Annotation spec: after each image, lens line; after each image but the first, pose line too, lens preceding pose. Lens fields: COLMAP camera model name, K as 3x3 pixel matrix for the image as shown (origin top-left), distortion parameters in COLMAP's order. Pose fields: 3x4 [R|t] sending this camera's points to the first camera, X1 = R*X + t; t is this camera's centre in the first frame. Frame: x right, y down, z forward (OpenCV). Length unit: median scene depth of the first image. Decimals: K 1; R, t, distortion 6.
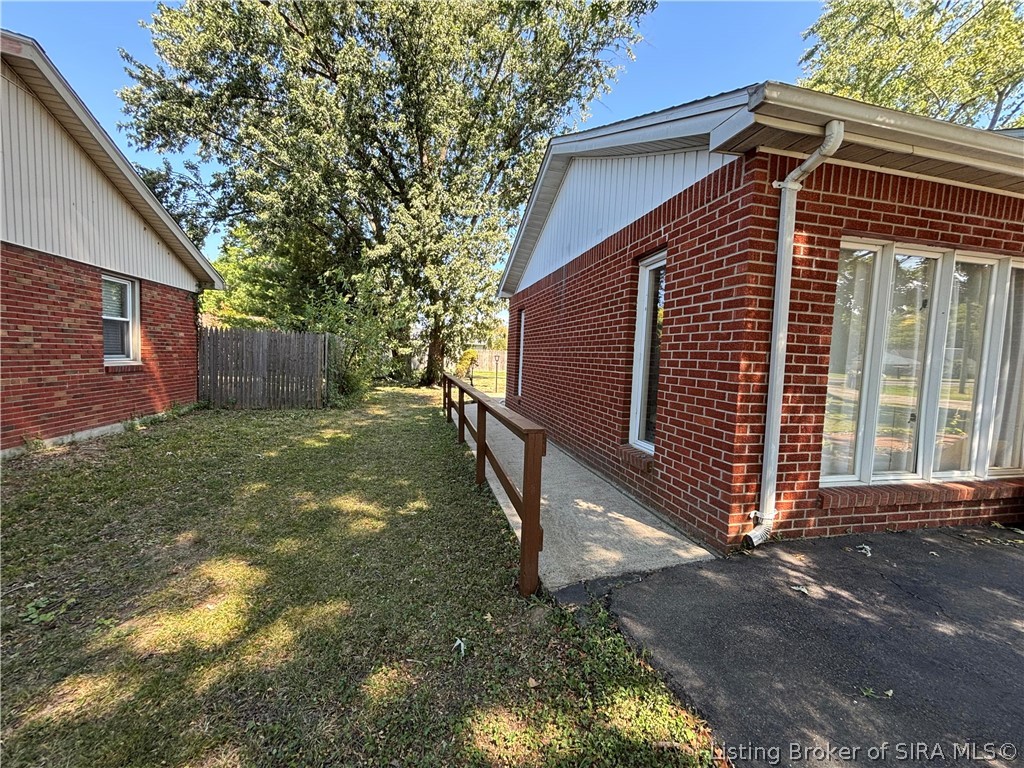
lens RADIAL K [[410.9, 0, 514.3], [0, 410.9, 385.5], [0, 0, 1]] dist [-0.002670, 0.001177]
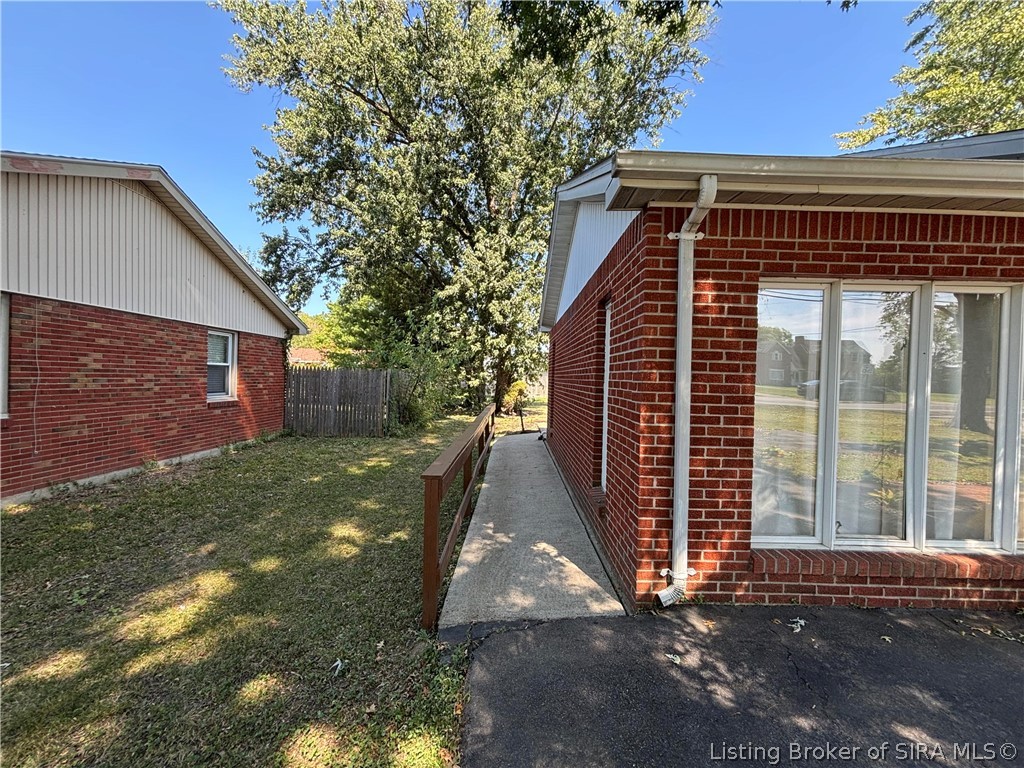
lens RADIAL K [[410.9, 0, 517.0], [0, 410.9, 386.1], [0, 0, 1]] dist [-0.002670, 0.001177]
pose [[0.974869, -0.008627, -0.222614, 0.331292], [-0.004649, 0.998245, -0.059042, -0.043645], [0.222732, 0.058593, 0.973117, -0.024009]]
